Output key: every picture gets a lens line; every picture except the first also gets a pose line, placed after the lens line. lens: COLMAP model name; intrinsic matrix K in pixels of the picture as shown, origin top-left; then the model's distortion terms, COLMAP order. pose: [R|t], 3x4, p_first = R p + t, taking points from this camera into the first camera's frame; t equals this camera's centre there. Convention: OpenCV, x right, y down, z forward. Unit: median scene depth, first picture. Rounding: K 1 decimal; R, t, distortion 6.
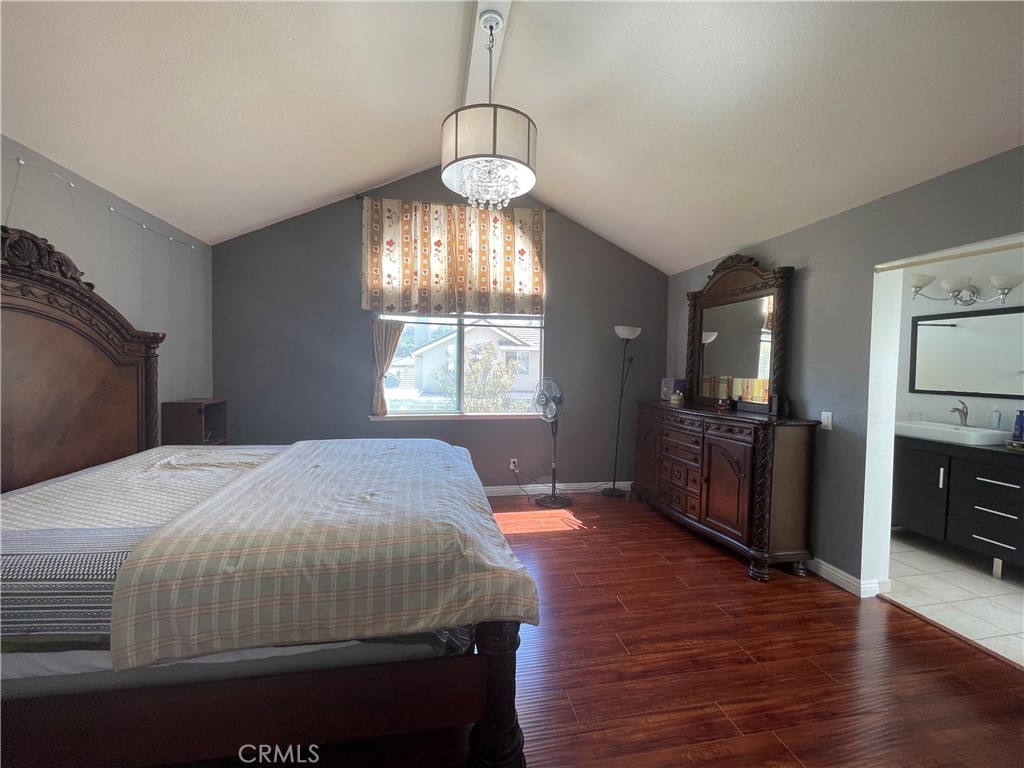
lens RADIAL K [[413.0, 0, 511.5], [0, 413.0, 379.4], [0, 0, 1]] dist [0.001013, 0.000194]
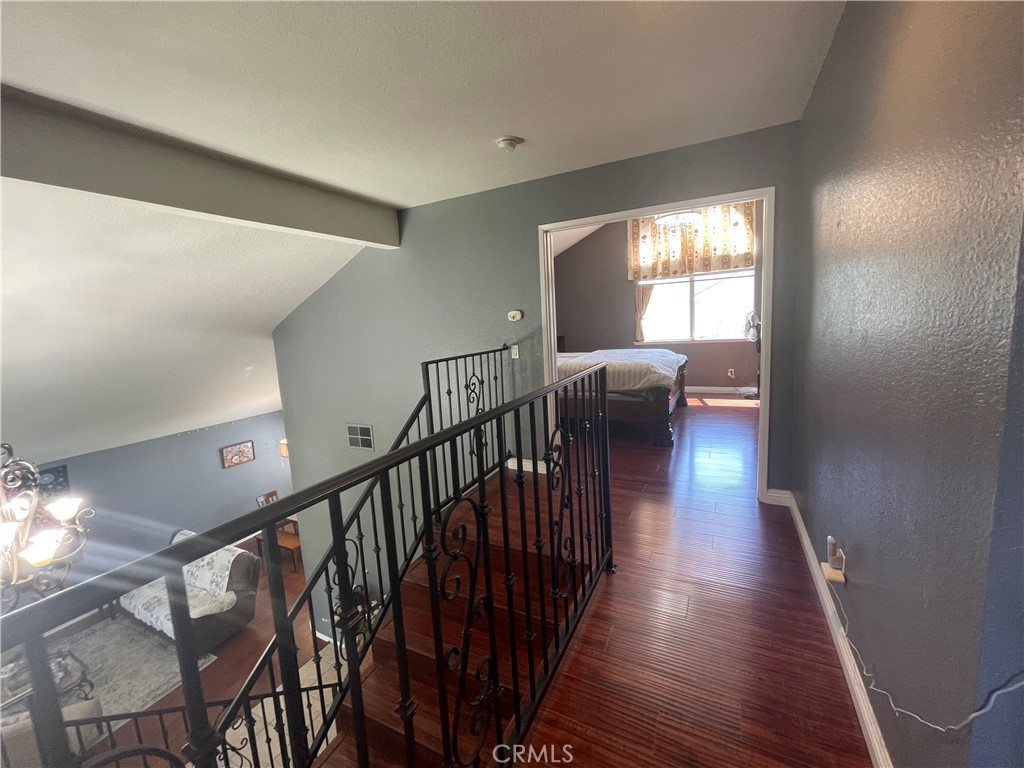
lens RADIAL K [[413.0, 0, 511.5], [0, 413.0, 379.4], [0, 0, 1]] dist [0.001013, 0.000194]
pose [[0.786542, 0.022184, -0.617138, 0.318605], [0.051757, 0.993470, 0.101677, 0.040855], [0.615364, -0.111915, 0.780258, -0.674028]]
